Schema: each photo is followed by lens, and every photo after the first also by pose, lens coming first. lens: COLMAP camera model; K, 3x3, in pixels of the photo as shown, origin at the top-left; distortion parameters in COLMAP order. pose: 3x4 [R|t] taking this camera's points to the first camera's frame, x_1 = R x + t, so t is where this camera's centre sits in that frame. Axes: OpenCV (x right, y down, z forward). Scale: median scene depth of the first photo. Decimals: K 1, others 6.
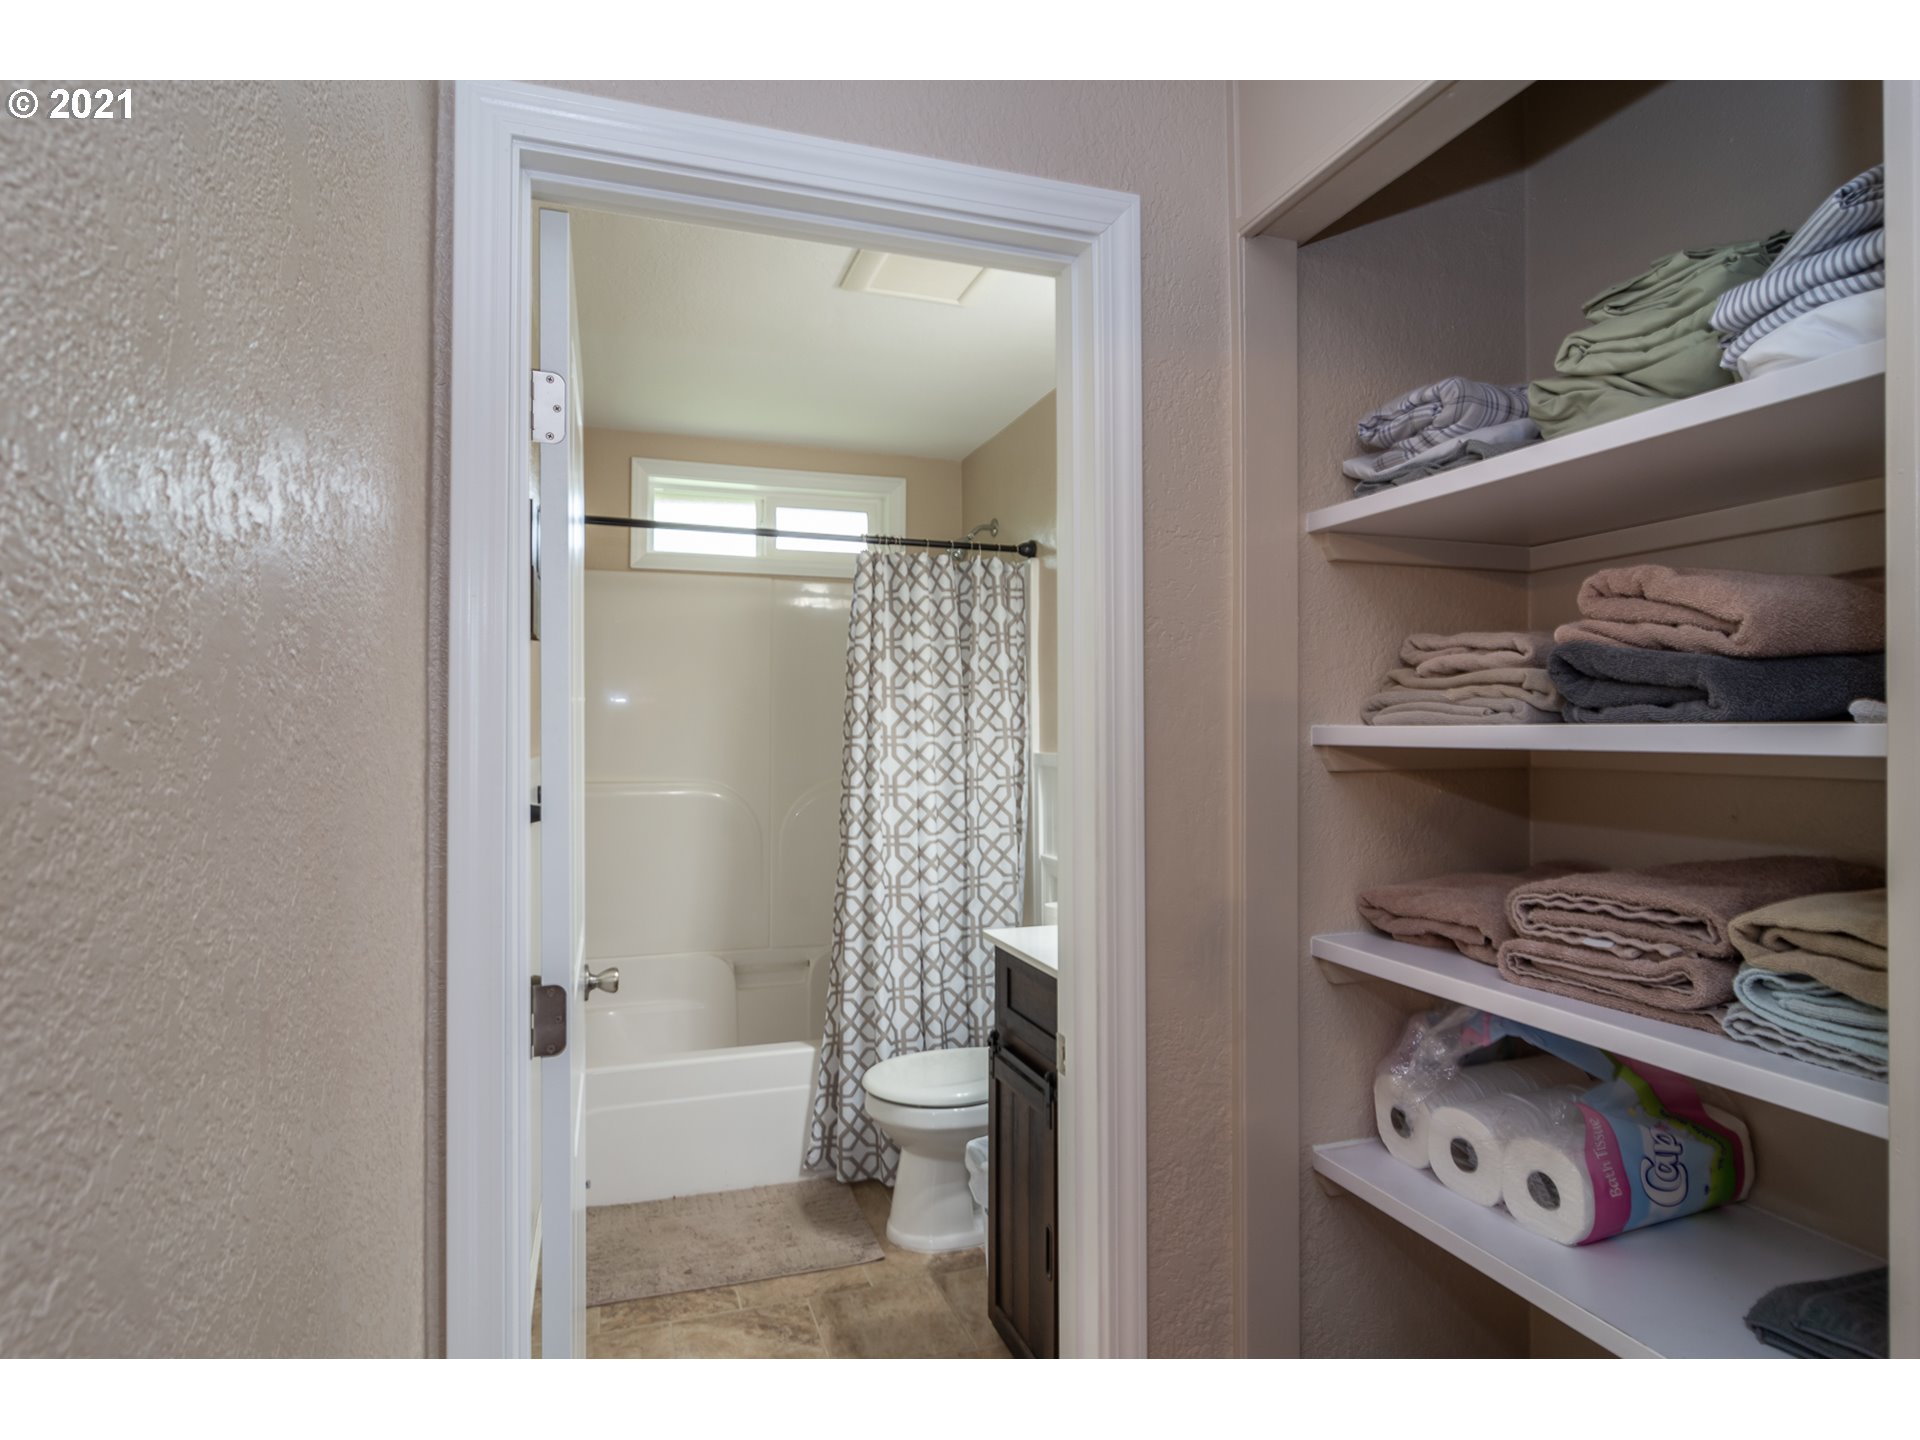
lens RADIAL K [[1038.0, 0, 959.1], [0, 1038.0, 721.2], [0, 0, 1]] dist [0.000853, 0.000692]
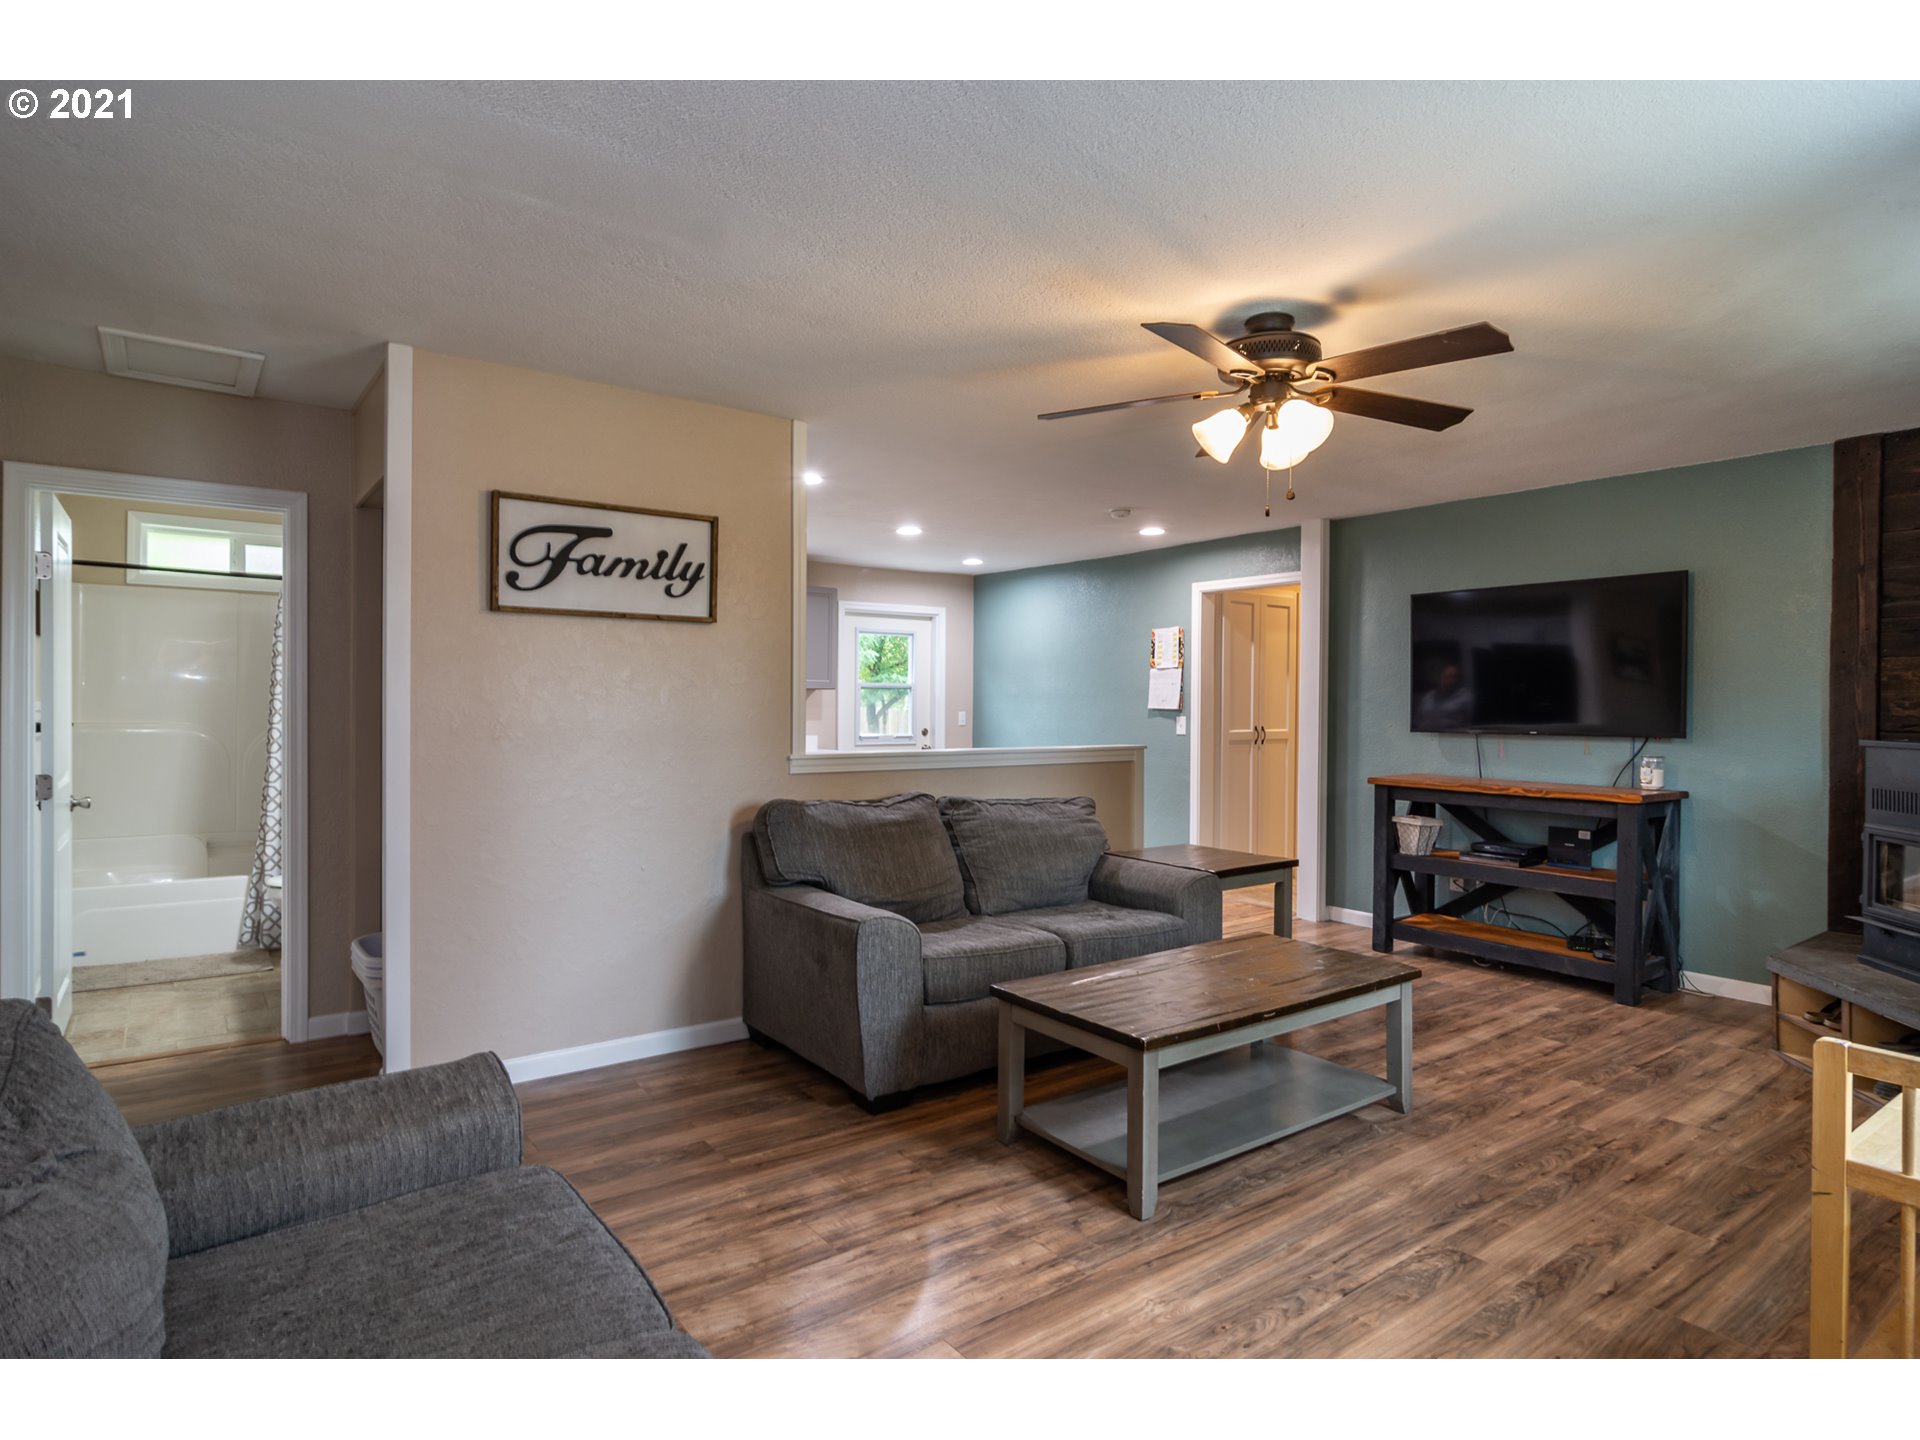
lens RADIAL K [[1038.0, 0, 960.4], [0, 1038.0, 710.1], [0, 0, 1]] dist [0.000853, 0.000692]
pose [[0.948590, 0.005409, 0.316460, 0.435862], [-0.009252, 0.999901, 0.010644, 0.012510], [-0.316371, -0.013025, 0.948546, -1.002616]]
